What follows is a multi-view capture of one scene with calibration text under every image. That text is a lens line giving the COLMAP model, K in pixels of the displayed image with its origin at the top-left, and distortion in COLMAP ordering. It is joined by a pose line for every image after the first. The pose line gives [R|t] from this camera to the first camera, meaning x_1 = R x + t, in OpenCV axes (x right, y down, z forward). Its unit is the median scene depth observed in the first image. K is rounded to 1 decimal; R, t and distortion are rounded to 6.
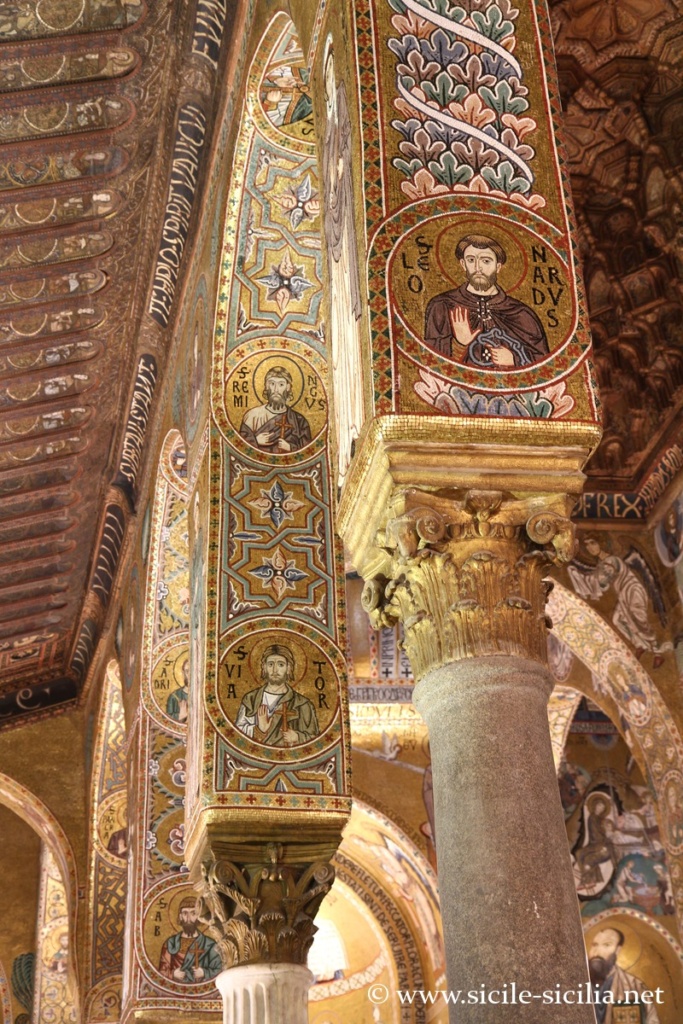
lens RADIAL K [[1651.3, 0, 348.6], [0, 1651.3, 508.9], [0, 0, 1]] dist [0.213115, 0.000000]
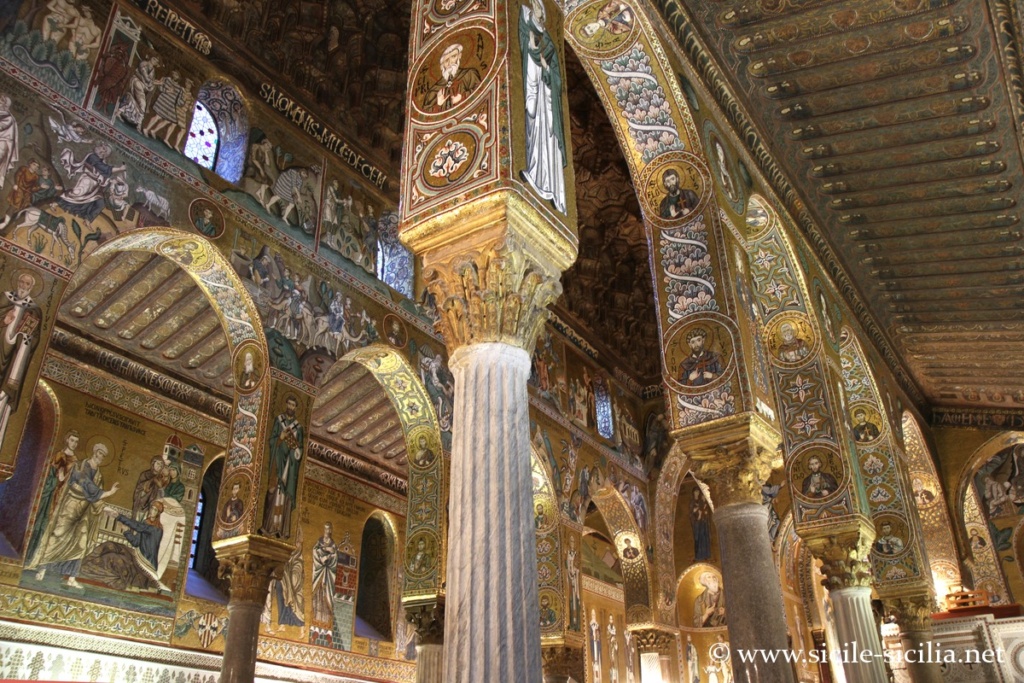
lens RADIAL K [[828.1, 0, 504.1], [0, 828.1, 347.8], [0, 0, 1]] dist [-0.109433, 0.124268]
pose [[0.691326, -0.288097, -0.662623, 0.382780], [0.309229, 0.946811, -0.089033, -0.021232], [0.653028, -0.143352, 0.743642, 0.016250]]
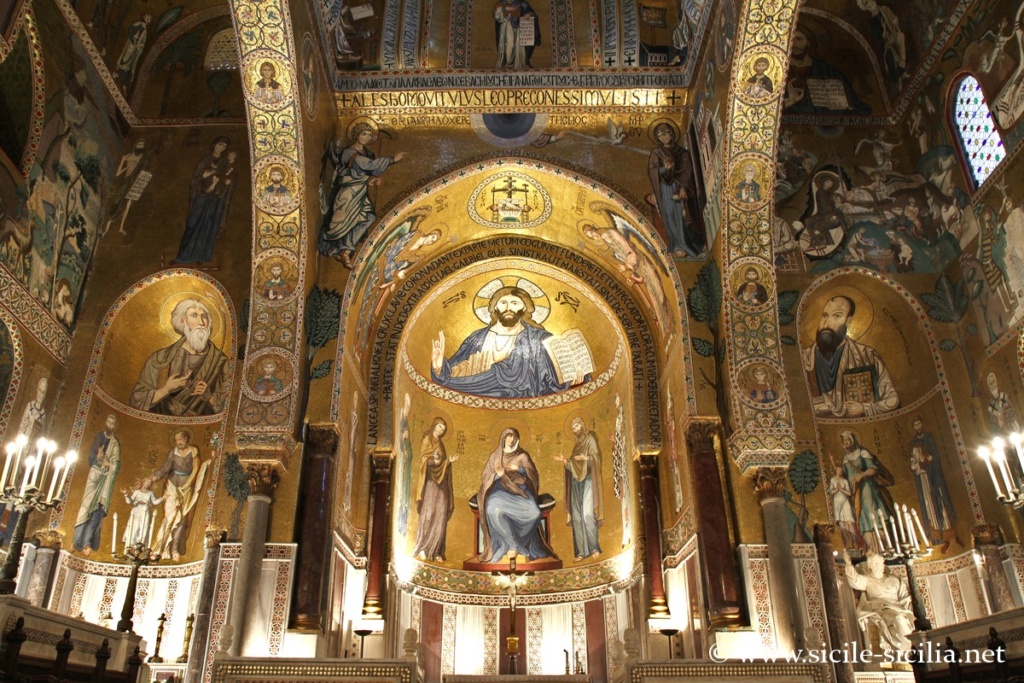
lens RADIAL K [[828.1, 0, 502.3], [0, 828.1, 355.2], [0, 0, 1]] dist [-0.109433, 0.124268]
pose [[0.978095, -0.026532, -0.206460, 0.058964], [0.034193, 0.998849, 0.033626, 0.267640], [0.205331, -0.039949, 0.977877, 0.493640]]
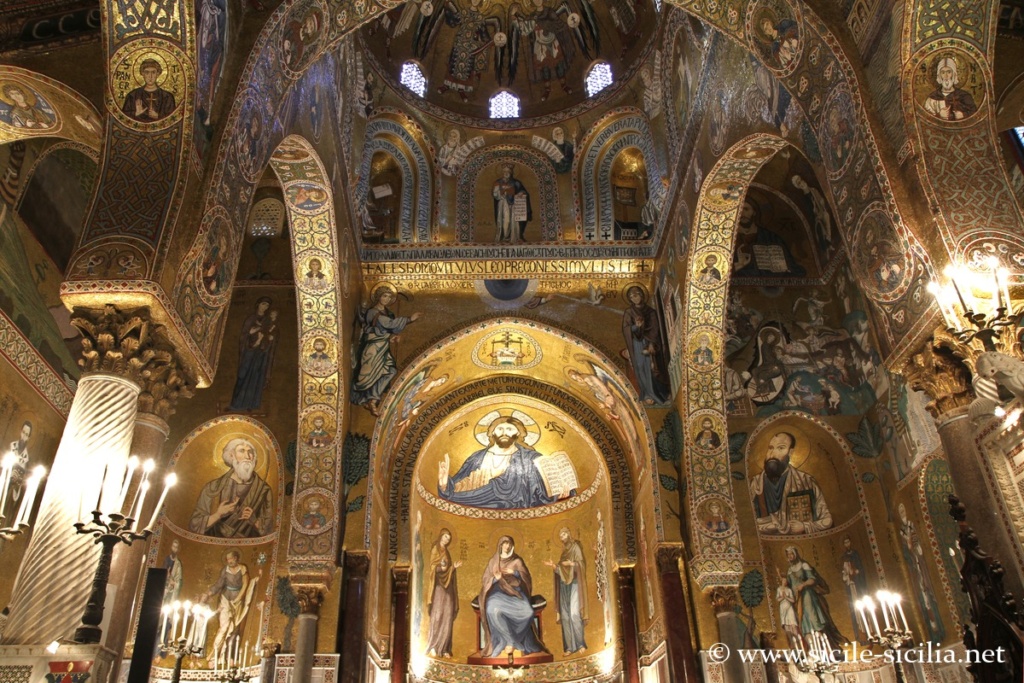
lens RADIAL K [[828.1, 0, 498.6], [0, 828.1, 345.3], [0, 0, 1]] dist [-0.109433, 0.124268]
pose [[0.982077, -0.047224, -0.182471, 0.066509], [0.039038, 0.998075, -0.048198, 0.212223], [0.184396, 0.040211, 0.982029, 0.391988]]
